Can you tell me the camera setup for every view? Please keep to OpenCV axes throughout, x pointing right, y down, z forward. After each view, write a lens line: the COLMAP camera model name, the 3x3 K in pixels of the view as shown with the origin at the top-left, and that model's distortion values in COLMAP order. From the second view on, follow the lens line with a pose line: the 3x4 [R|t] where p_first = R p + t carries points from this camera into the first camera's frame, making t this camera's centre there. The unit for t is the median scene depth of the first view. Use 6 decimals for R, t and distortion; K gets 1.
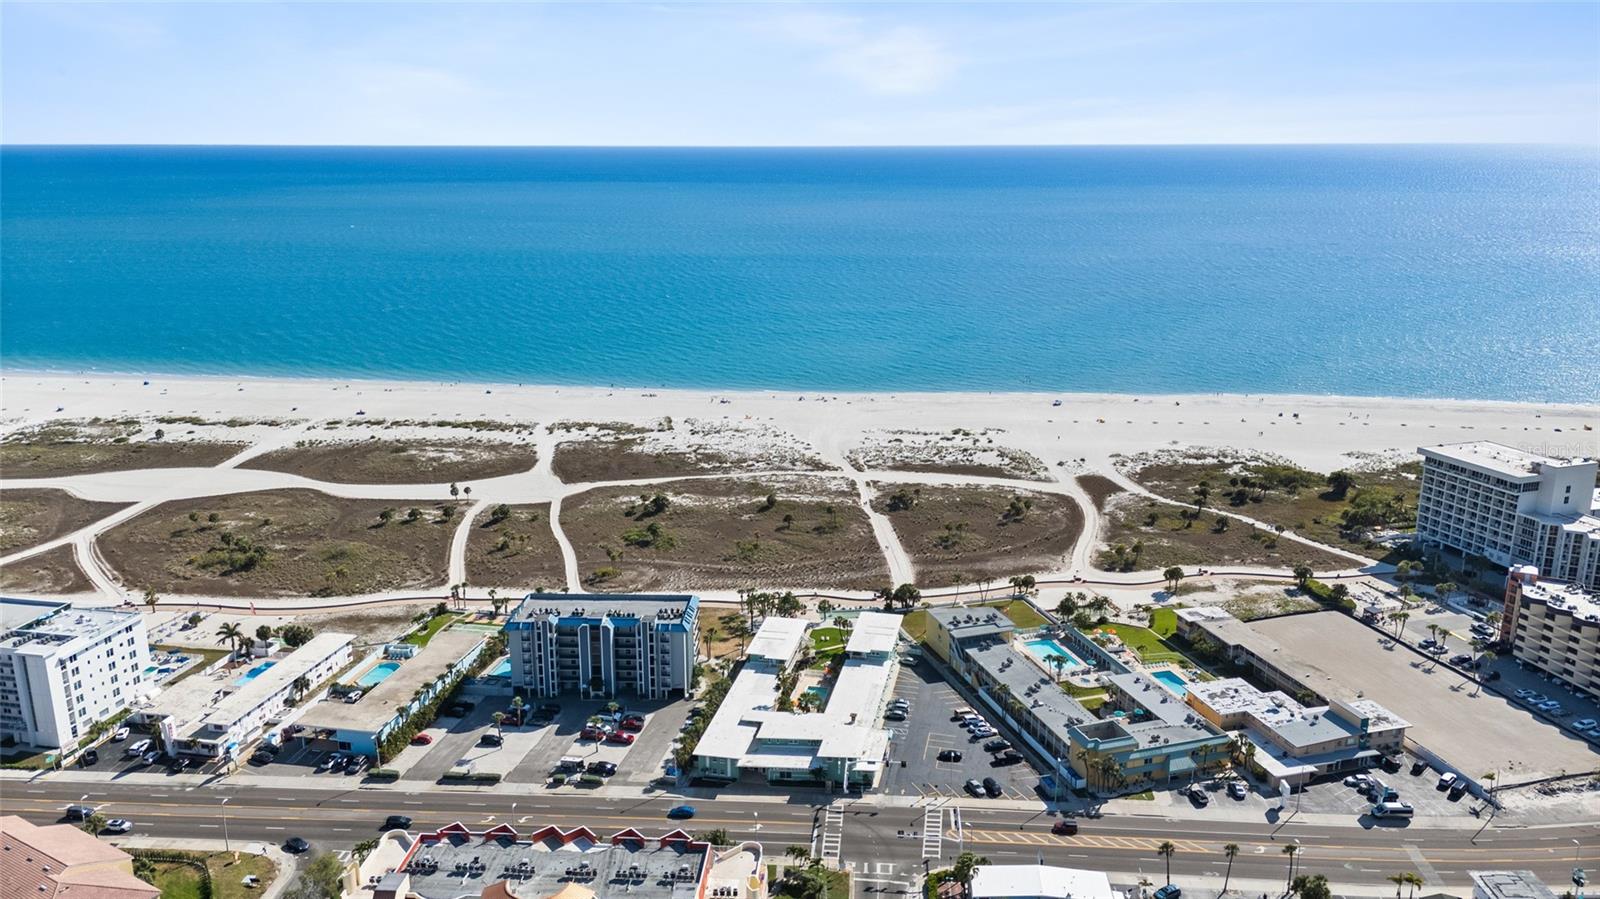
lens RADIAL K [[1194.2, 0, 791.5], [0, 1194.2, 453.3], [0, 0, 1]] dist [0.057101, -0.002797]
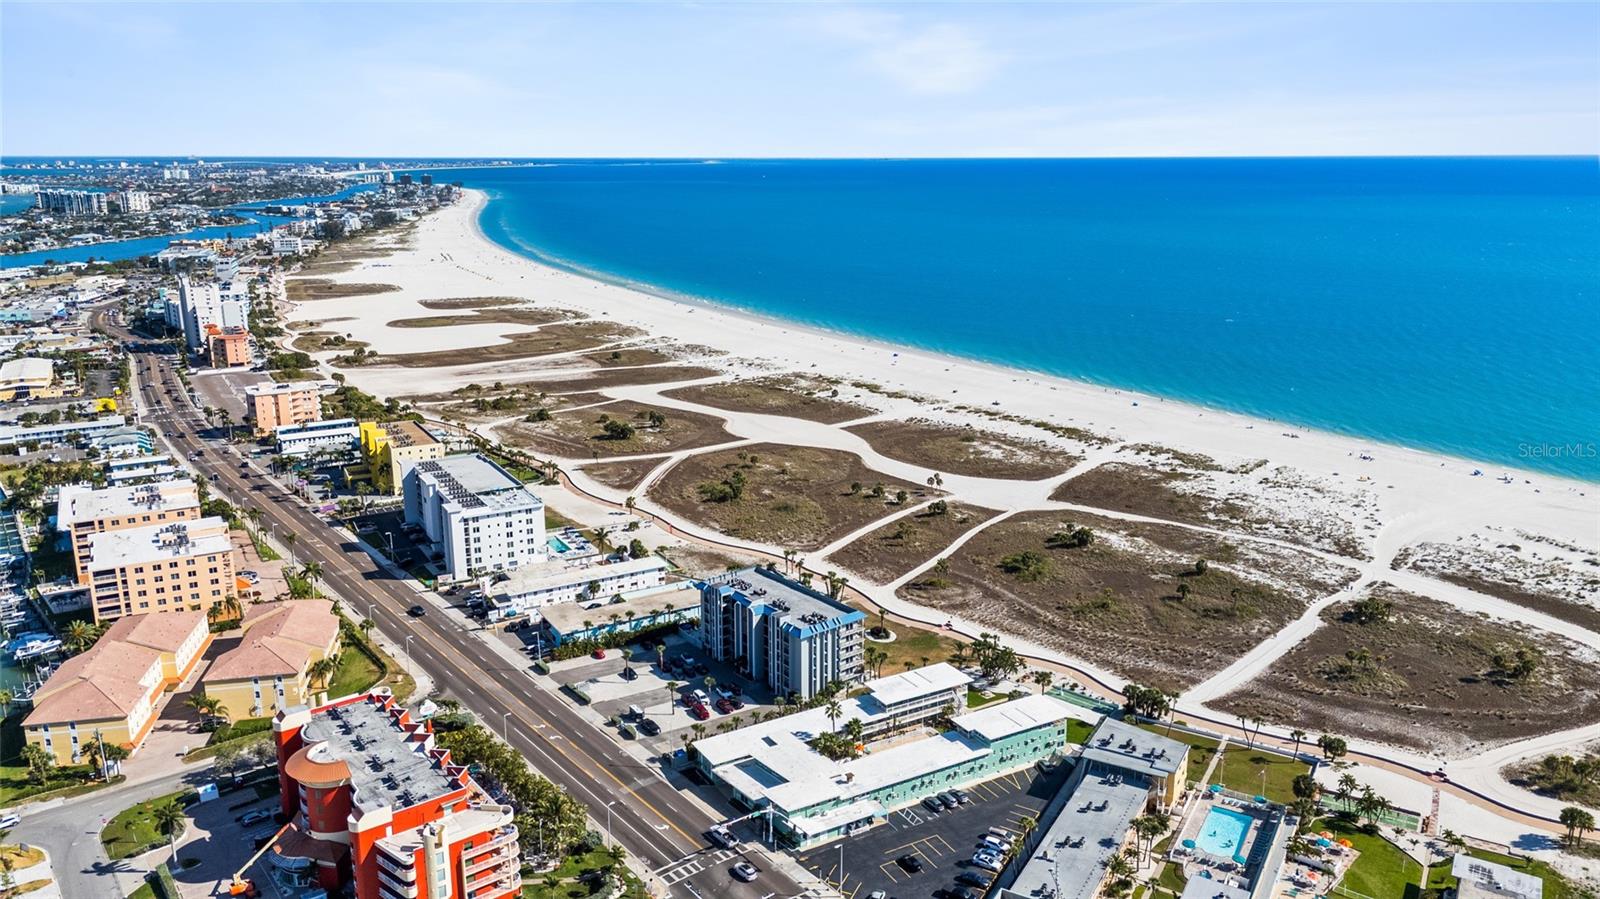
lens RADIAL K [[1179.9, 0, 795.9], [0, 1179.9, 403.4], [0, 0, 1]] dist [0.110948, -0.106222]
pose [[0.674910, 0.155314, -0.721369, 0.580305], [-0.189671, 0.981265, 0.033815, -0.072707], [0.713107, 0.114001, 0.691725, 0.289942]]
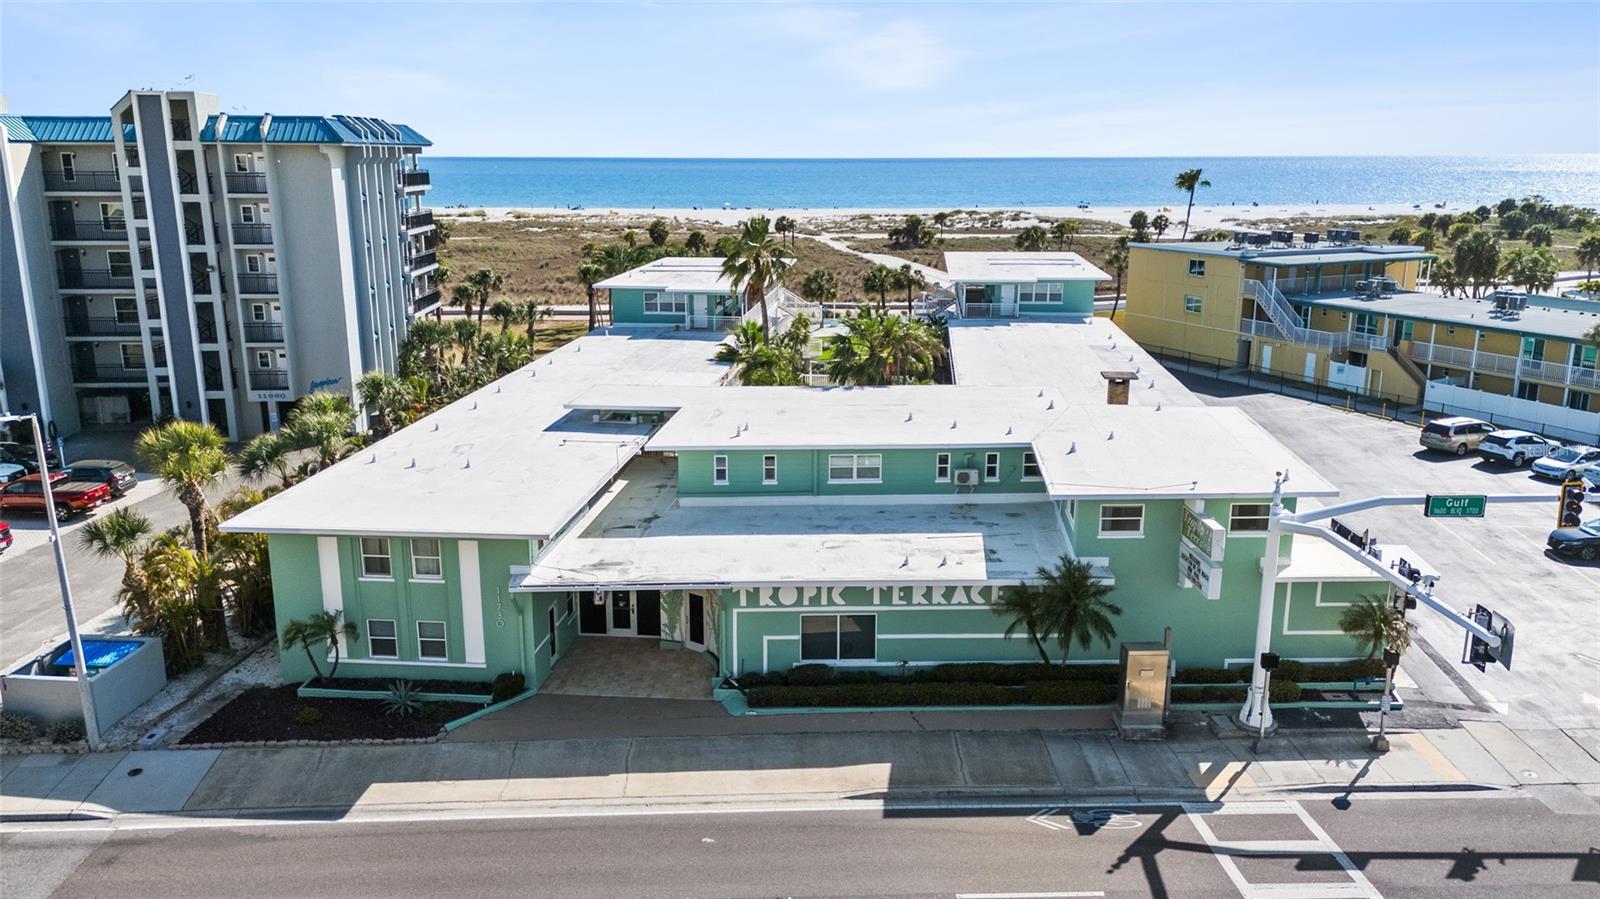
lens RADIAL K [[1194.2, 0, 791.5], [0, 1194.2, 453.3], [0, 0, 1]] dist [0.057101, -0.002797]
pose [[0.993687, -0.021172, 0.110175, -0.024006], [0.023479, 0.999530, -0.019690, 0.211803], [-0.109707, 0.022153, 0.993717, 0.723594]]
